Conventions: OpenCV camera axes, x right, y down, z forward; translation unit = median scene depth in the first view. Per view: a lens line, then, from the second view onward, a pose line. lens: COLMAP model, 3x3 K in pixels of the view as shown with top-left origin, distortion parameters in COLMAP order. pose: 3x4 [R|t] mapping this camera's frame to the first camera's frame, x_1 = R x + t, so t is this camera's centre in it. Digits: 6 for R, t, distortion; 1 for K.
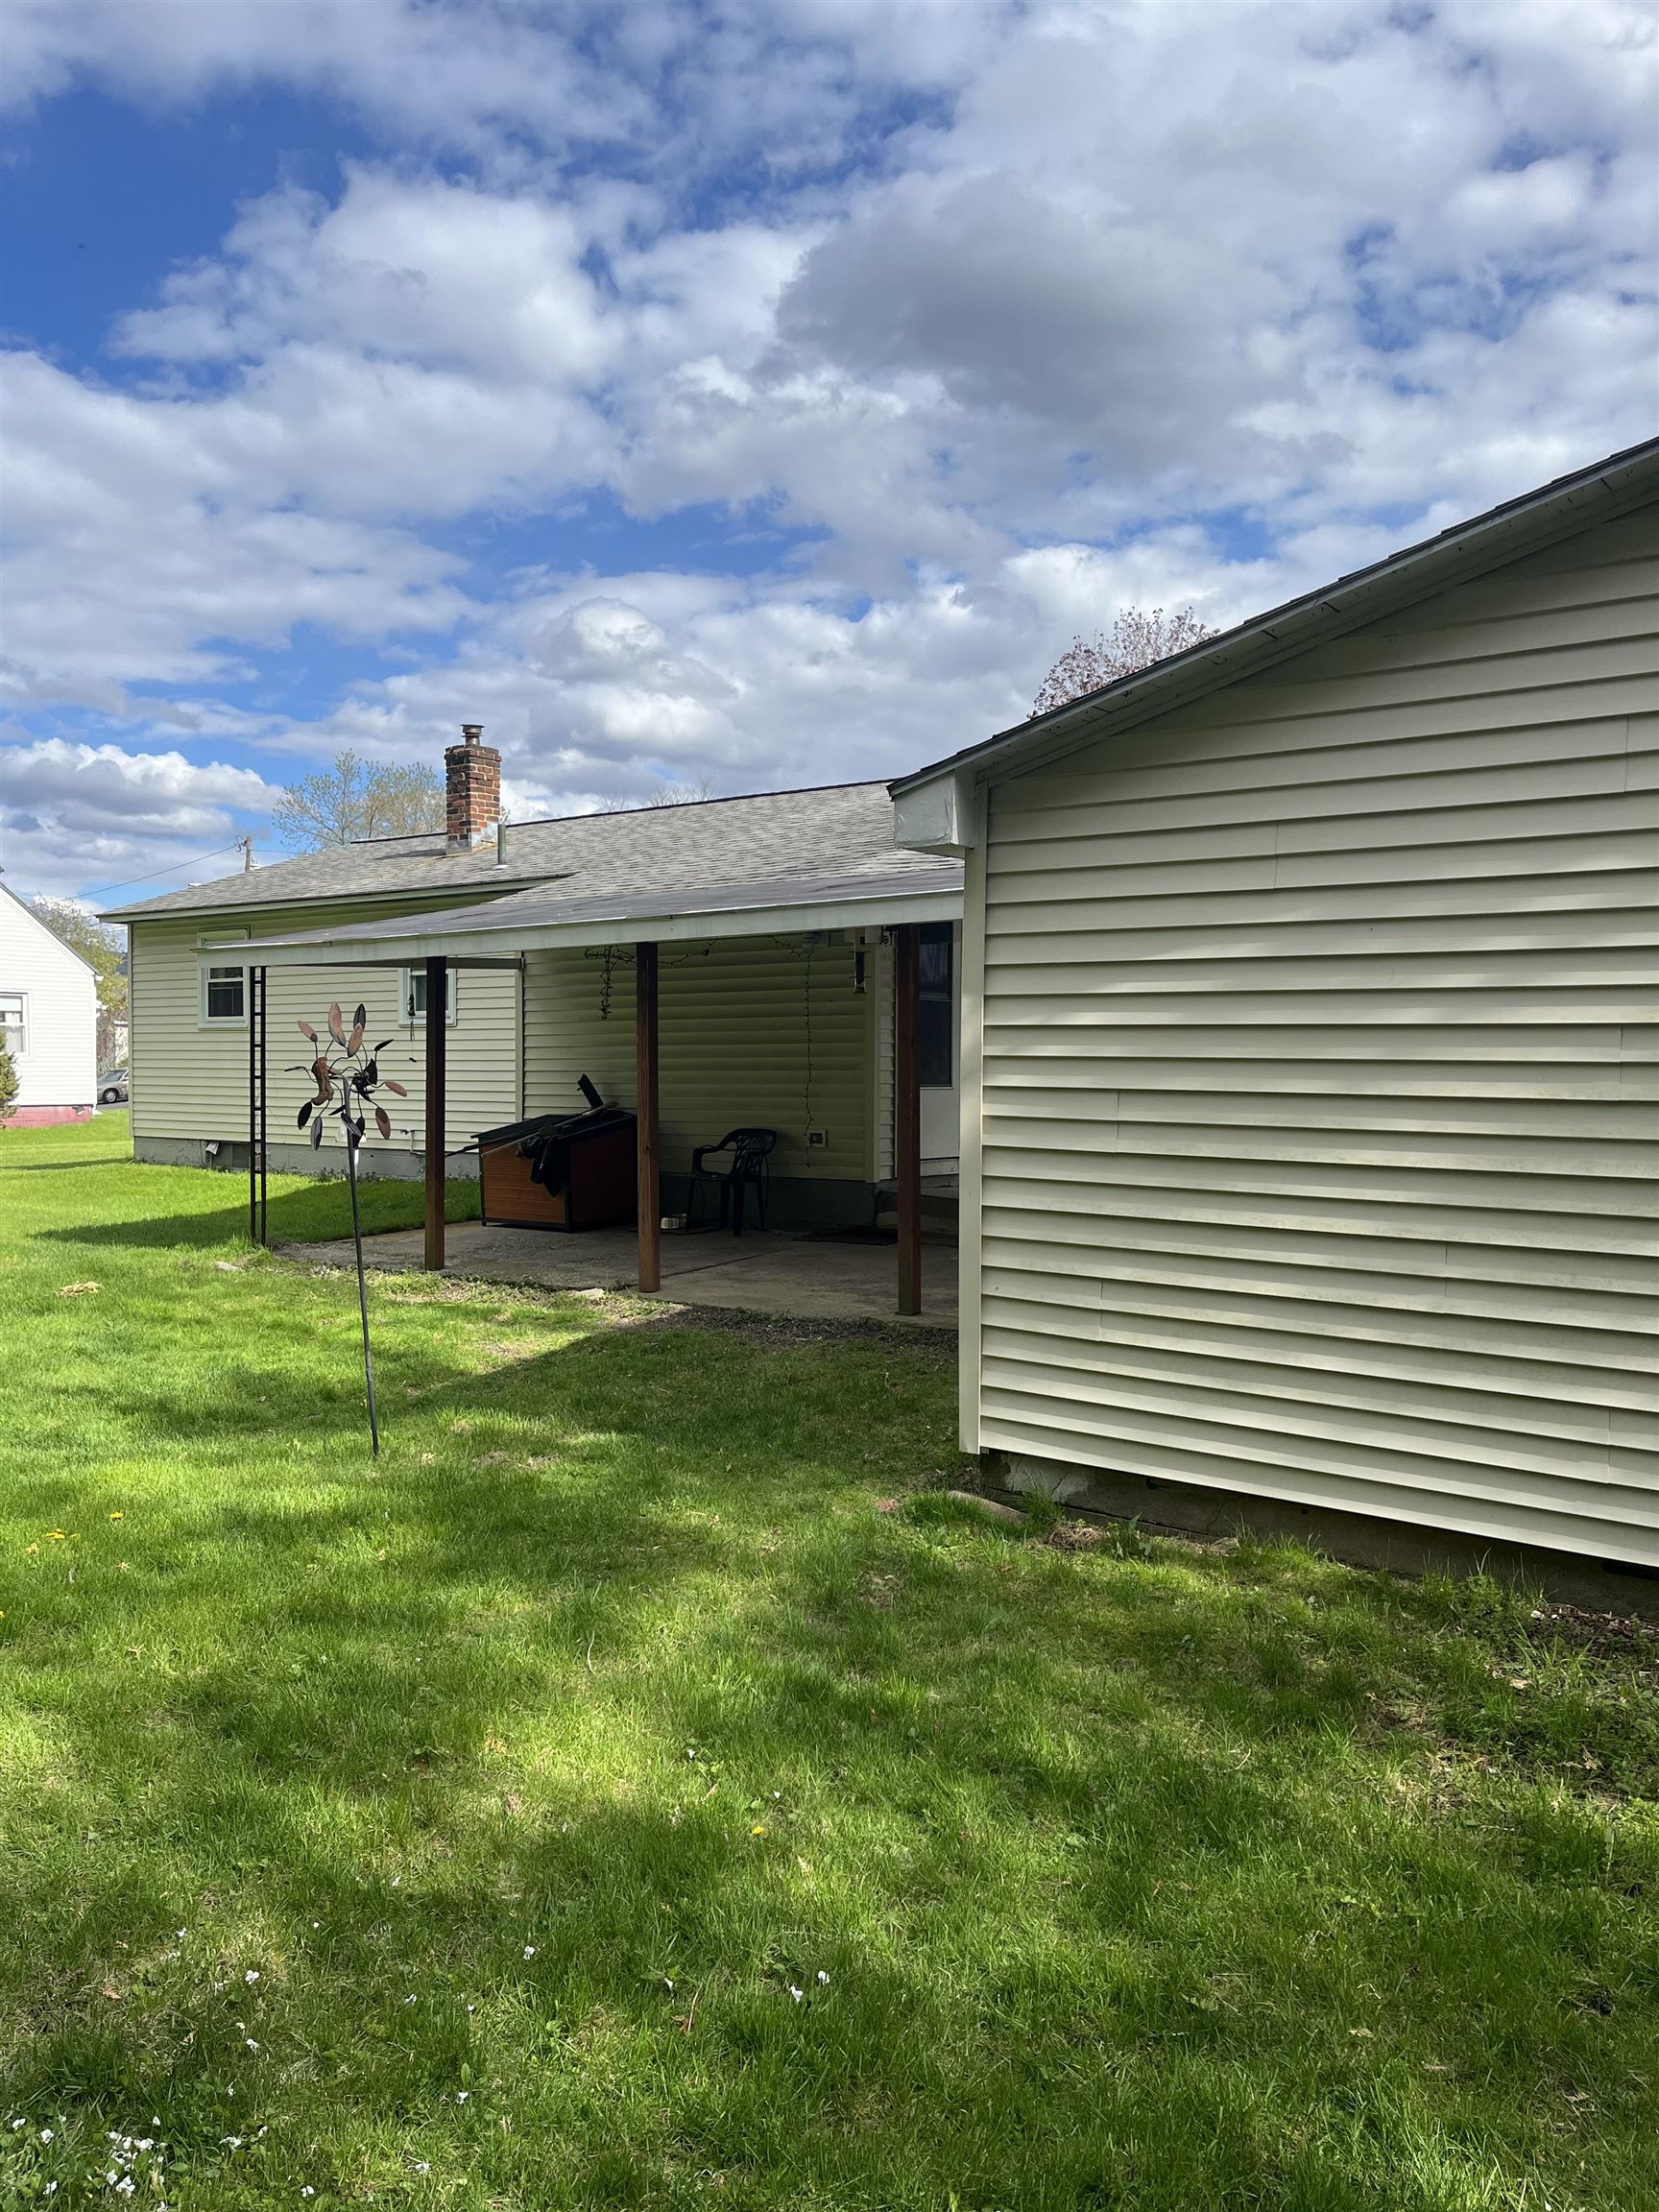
lens RADIAL K [[1659.7, 0, 833.5], [0, 1659.7, 1167.4], [0, 0, 1]] dist [0.073269, -0.153008]
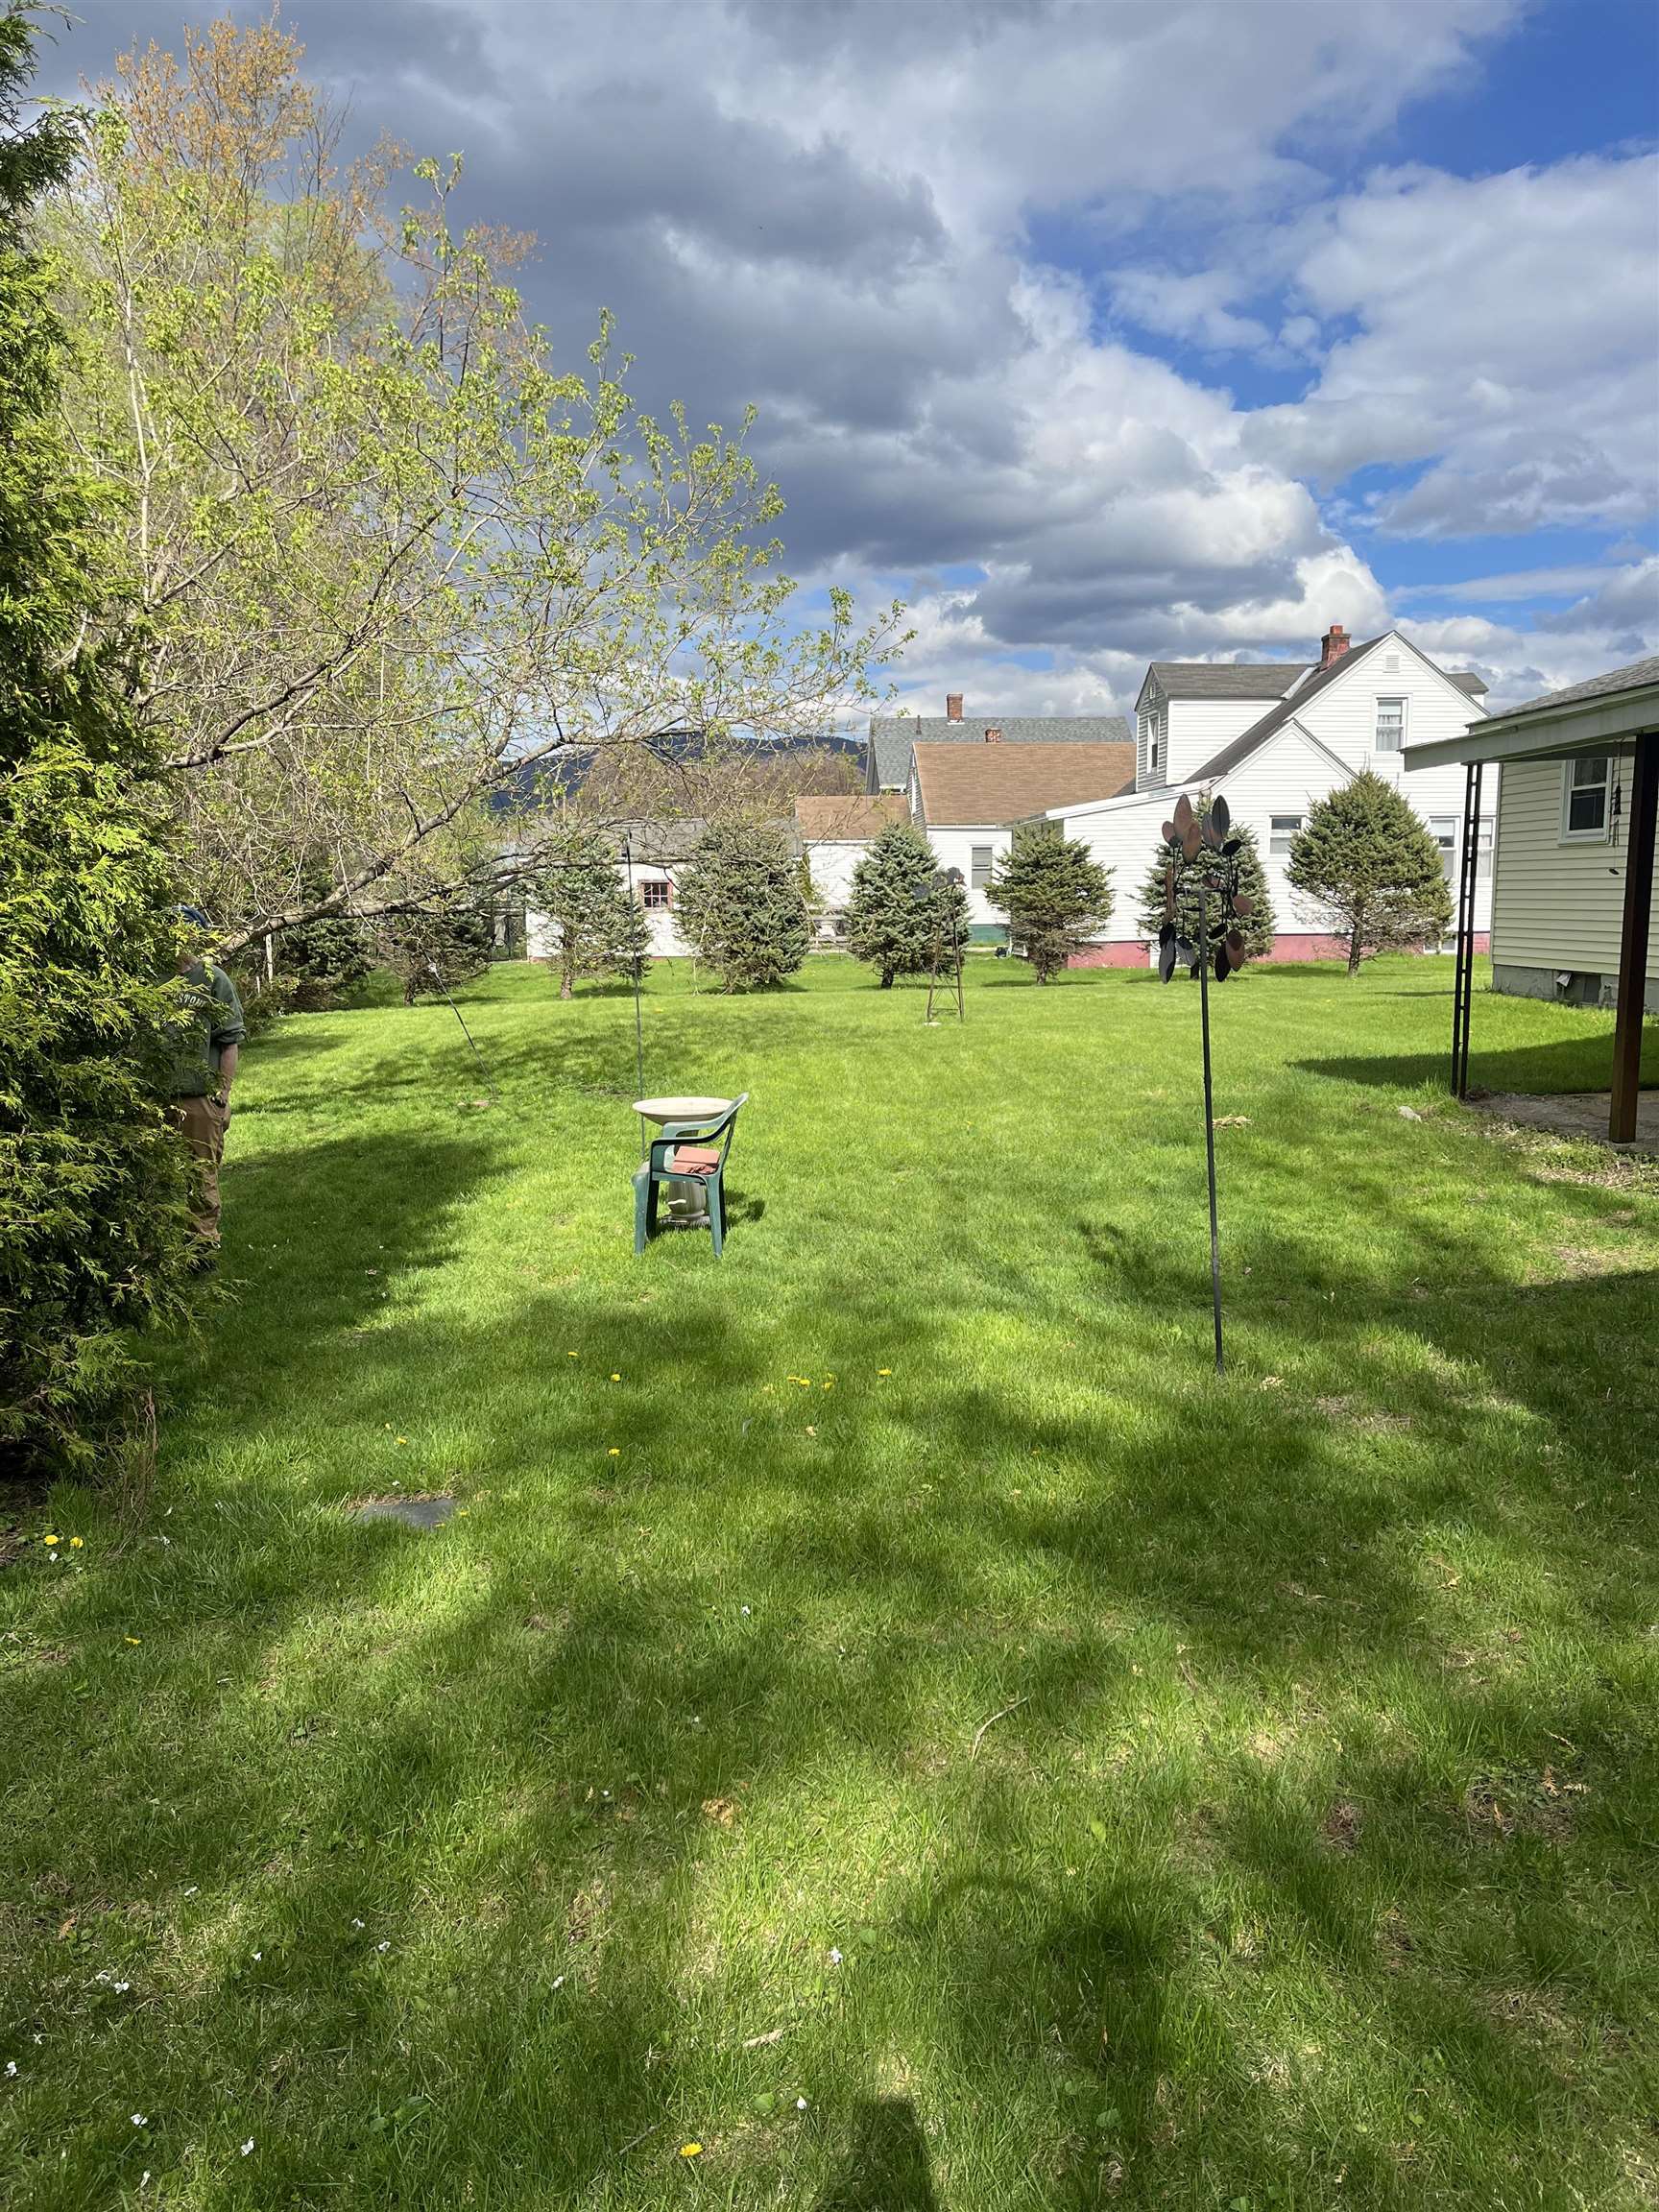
lens RADIAL K [[1659.7, 0, 833.5], [0, 1659.7, 1167.4], [0, 0, 1]] dist [0.073269, -0.153008]
pose [[0.639552, 0.114446, -0.760181, 0.236443], [-0.036838, 0.992283, 0.118397, -0.011321], [0.767865, -0.047718, 0.638832, 0.405950]]
